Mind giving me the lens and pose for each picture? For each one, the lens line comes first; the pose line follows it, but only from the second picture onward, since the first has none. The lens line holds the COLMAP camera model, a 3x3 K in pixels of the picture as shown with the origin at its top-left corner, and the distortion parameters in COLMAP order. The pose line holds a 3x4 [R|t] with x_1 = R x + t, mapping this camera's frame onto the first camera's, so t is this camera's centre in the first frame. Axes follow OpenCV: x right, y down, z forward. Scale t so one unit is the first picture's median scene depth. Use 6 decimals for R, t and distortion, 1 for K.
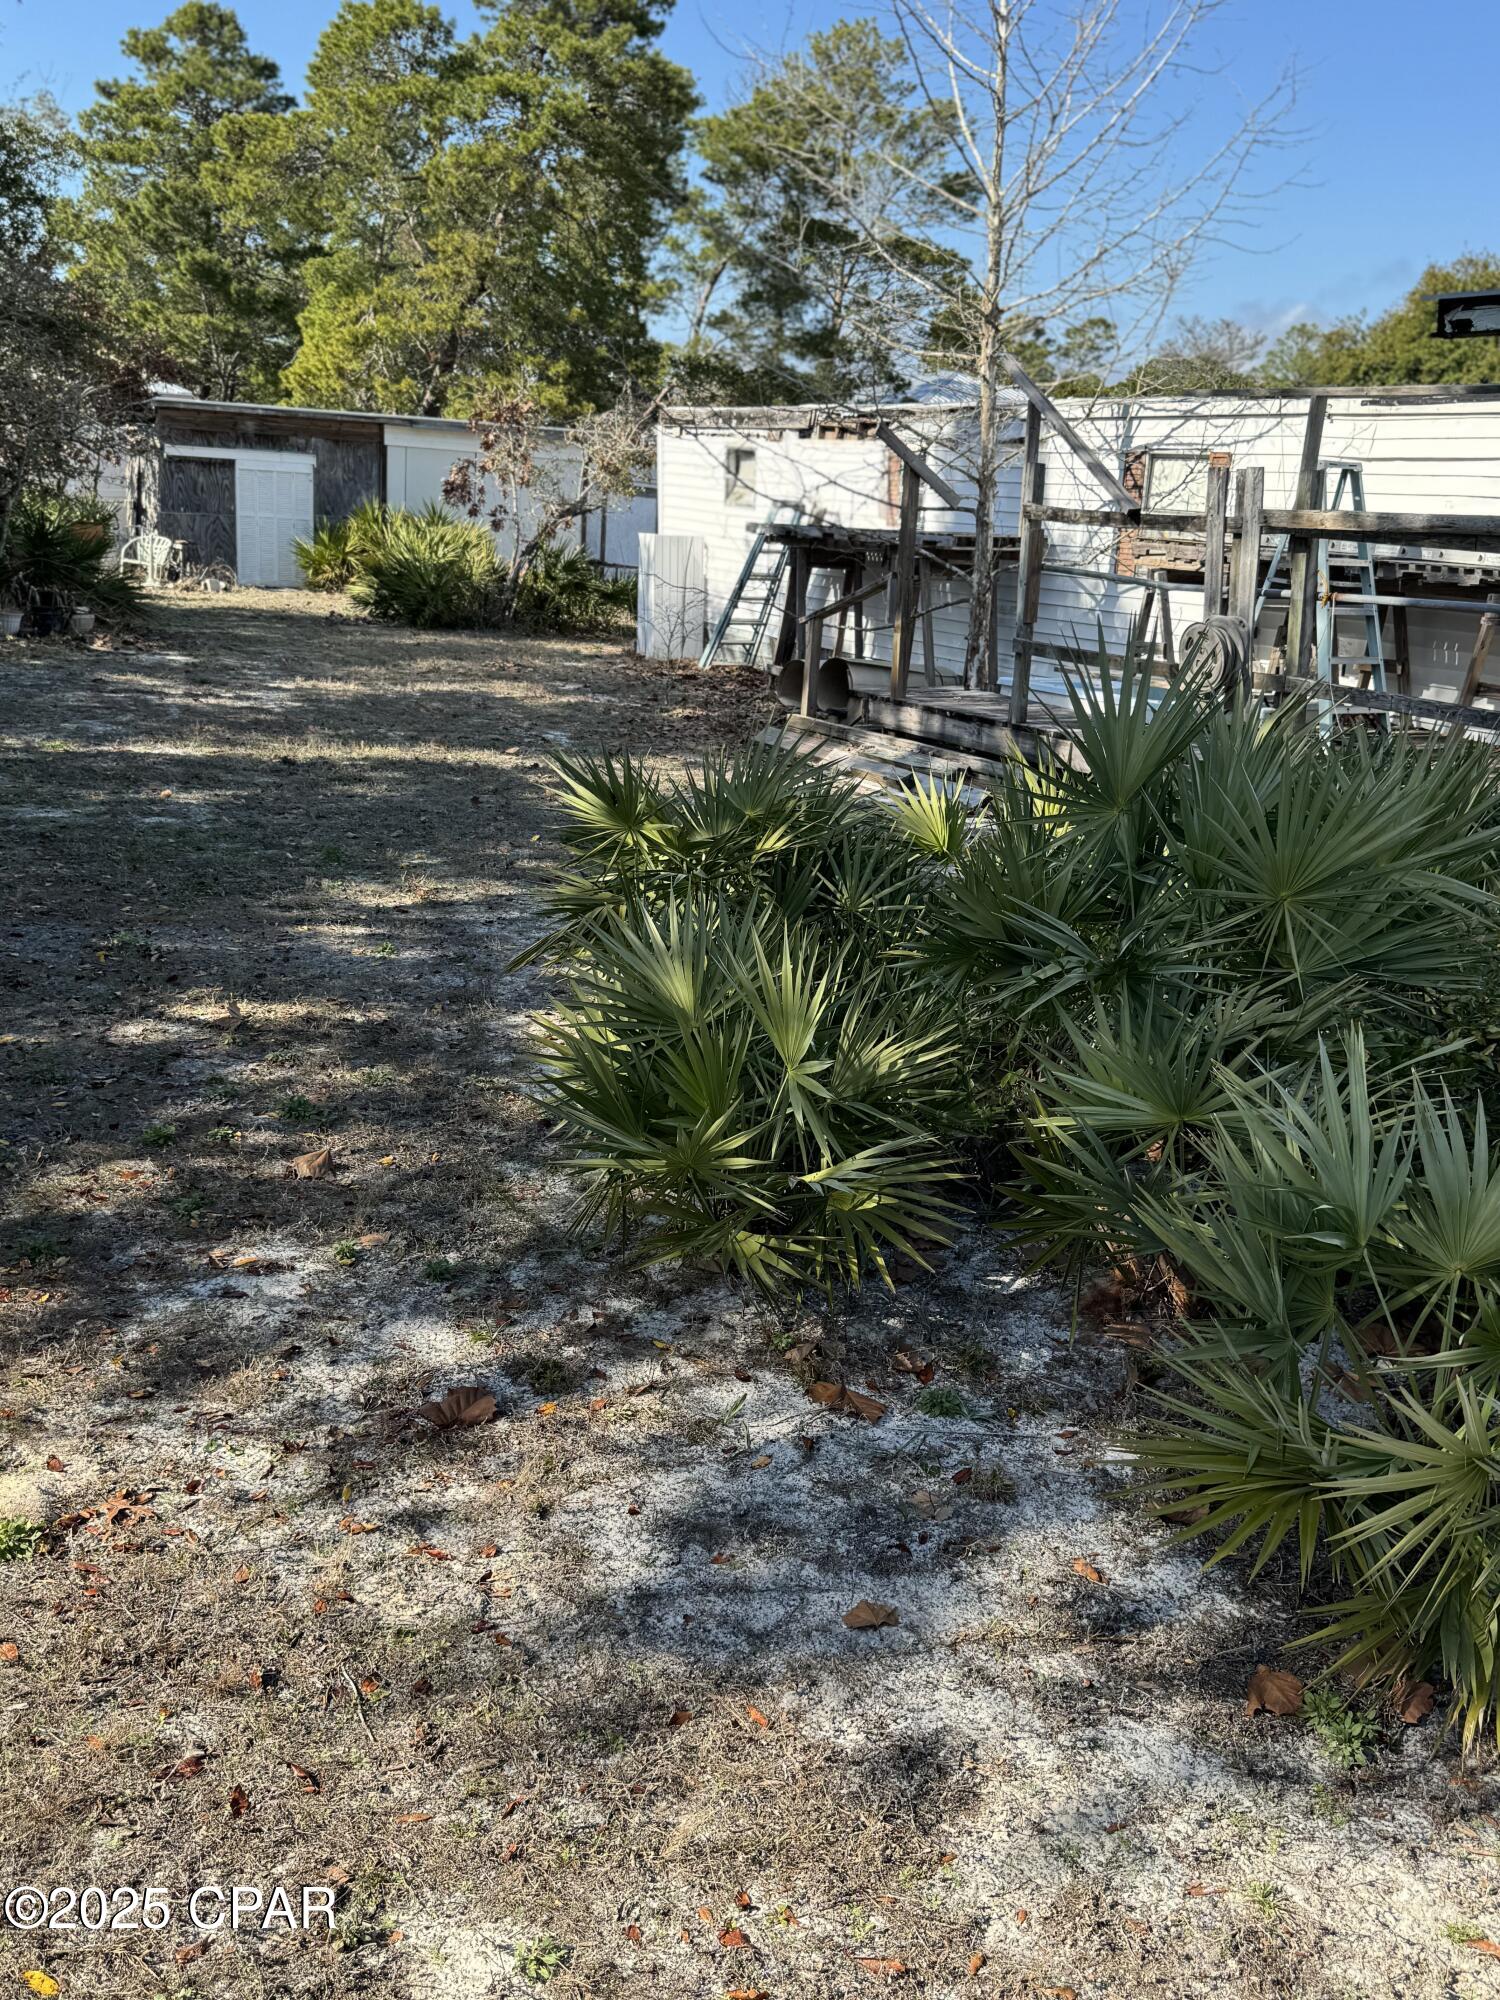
lens RADIAL K [[1819.0, 0, 750.0], [0, 1819.0, 1000.0], [0, 0, 1]] dist [0.141886, -0.169580]
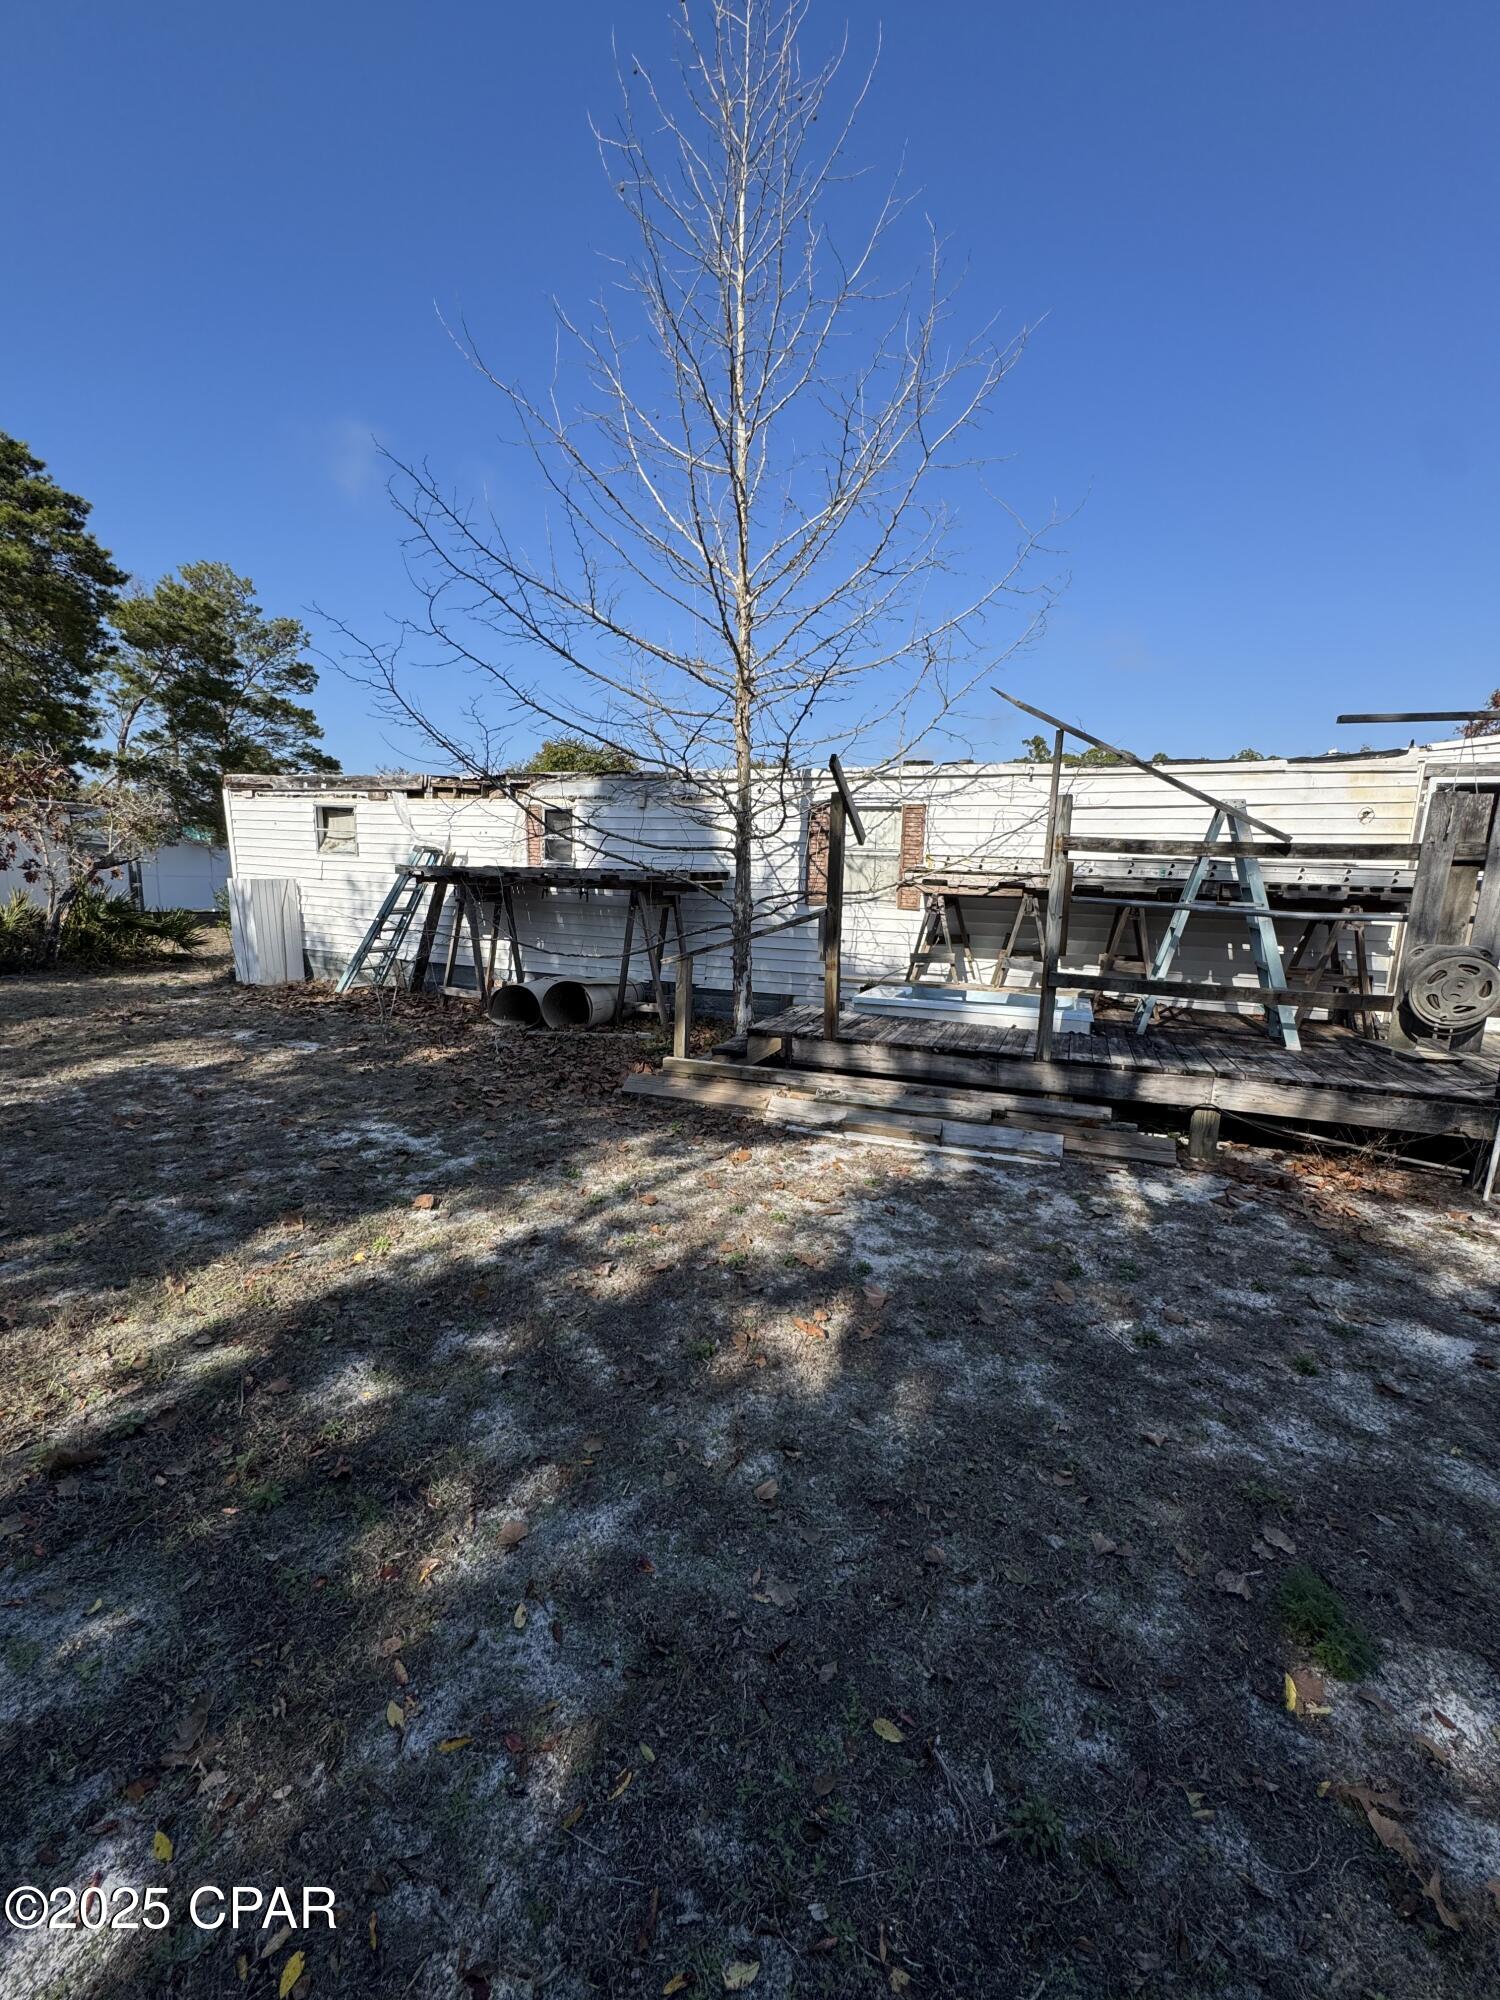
lens RADIAL K [[792.9, 0, 748.6], [0, 792.9, 1003.8], [0, 0, 1]] dist [0.000526, 0.000441]
pose [[0.767375, -0.137149, 0.626359, -0.125029], [0.184013, 0.982871, -0.010230, -0.107840], [-0.614227, 0.123108, 0.779468, 0.405974]]
